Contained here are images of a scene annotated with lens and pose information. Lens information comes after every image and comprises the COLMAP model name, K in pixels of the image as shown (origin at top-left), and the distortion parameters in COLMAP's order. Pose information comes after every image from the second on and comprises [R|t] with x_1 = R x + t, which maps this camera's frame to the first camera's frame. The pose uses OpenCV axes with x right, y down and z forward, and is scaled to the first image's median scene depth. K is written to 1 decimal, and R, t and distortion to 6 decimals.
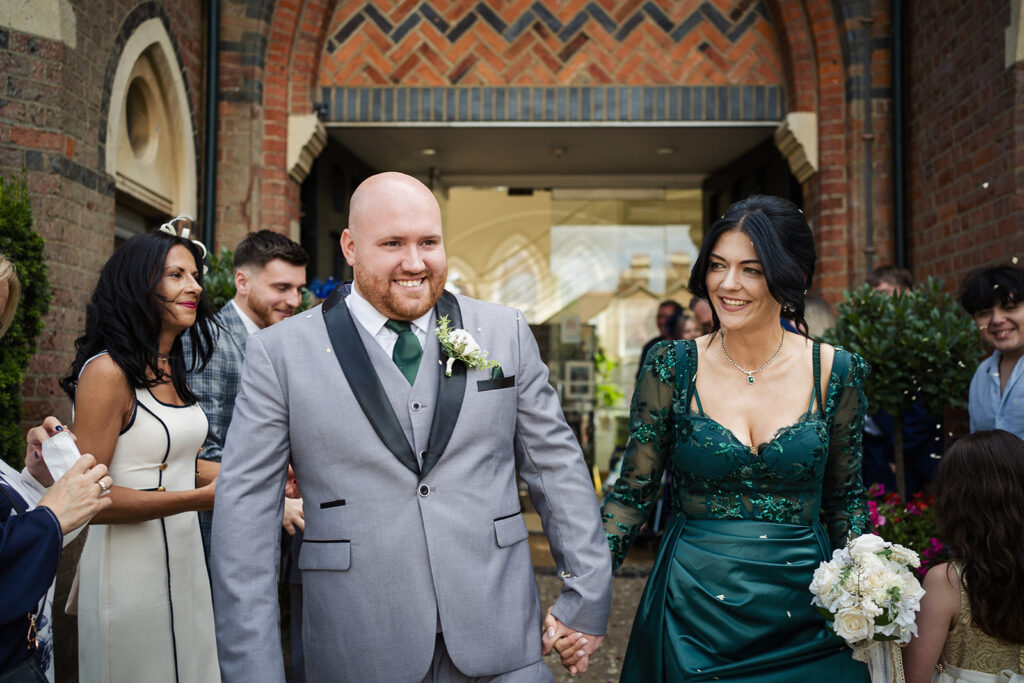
lens RADIAL K [[1100.1, 0, 512.0], [0, 1100.1, 341.5], [0, 0, 1]] dist [0.002506, 0.195757]
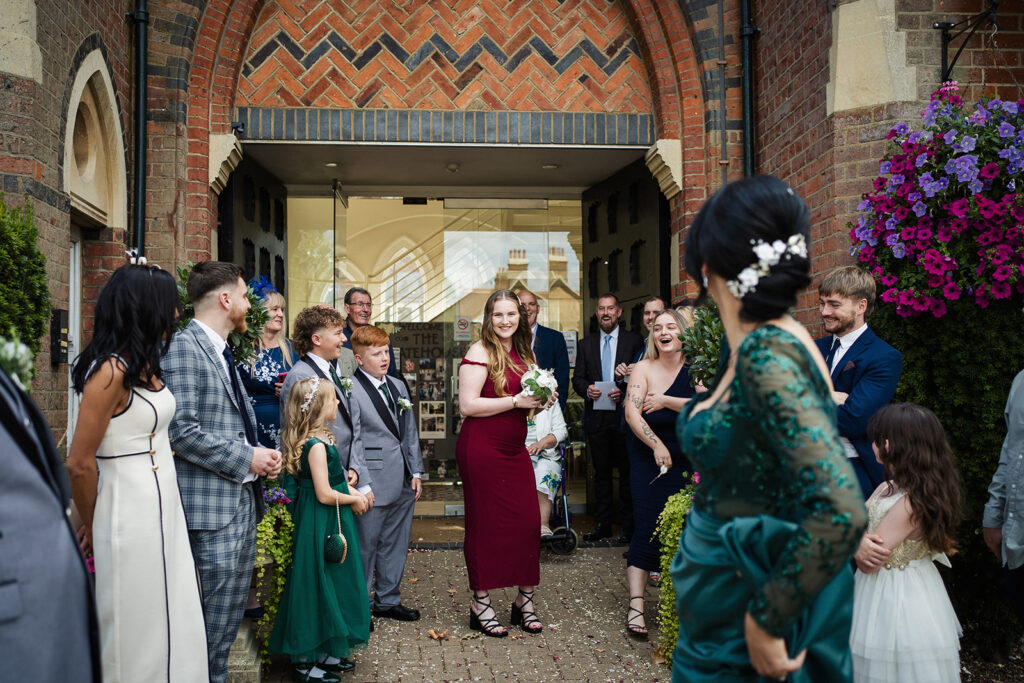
lens RADIAL K [[1100.1, 0, 512.0], [0, 1100.1, 341.5], [0, 0, 1]] dist [0.002506, 0.195757]
pose [[0.993726, -0.004653, 0.111748, -0.027614], [0.004484, 0.999988, 0.001767, 0.000060], [-0.111755, -0.001255, 0.993735, -0.118209]]
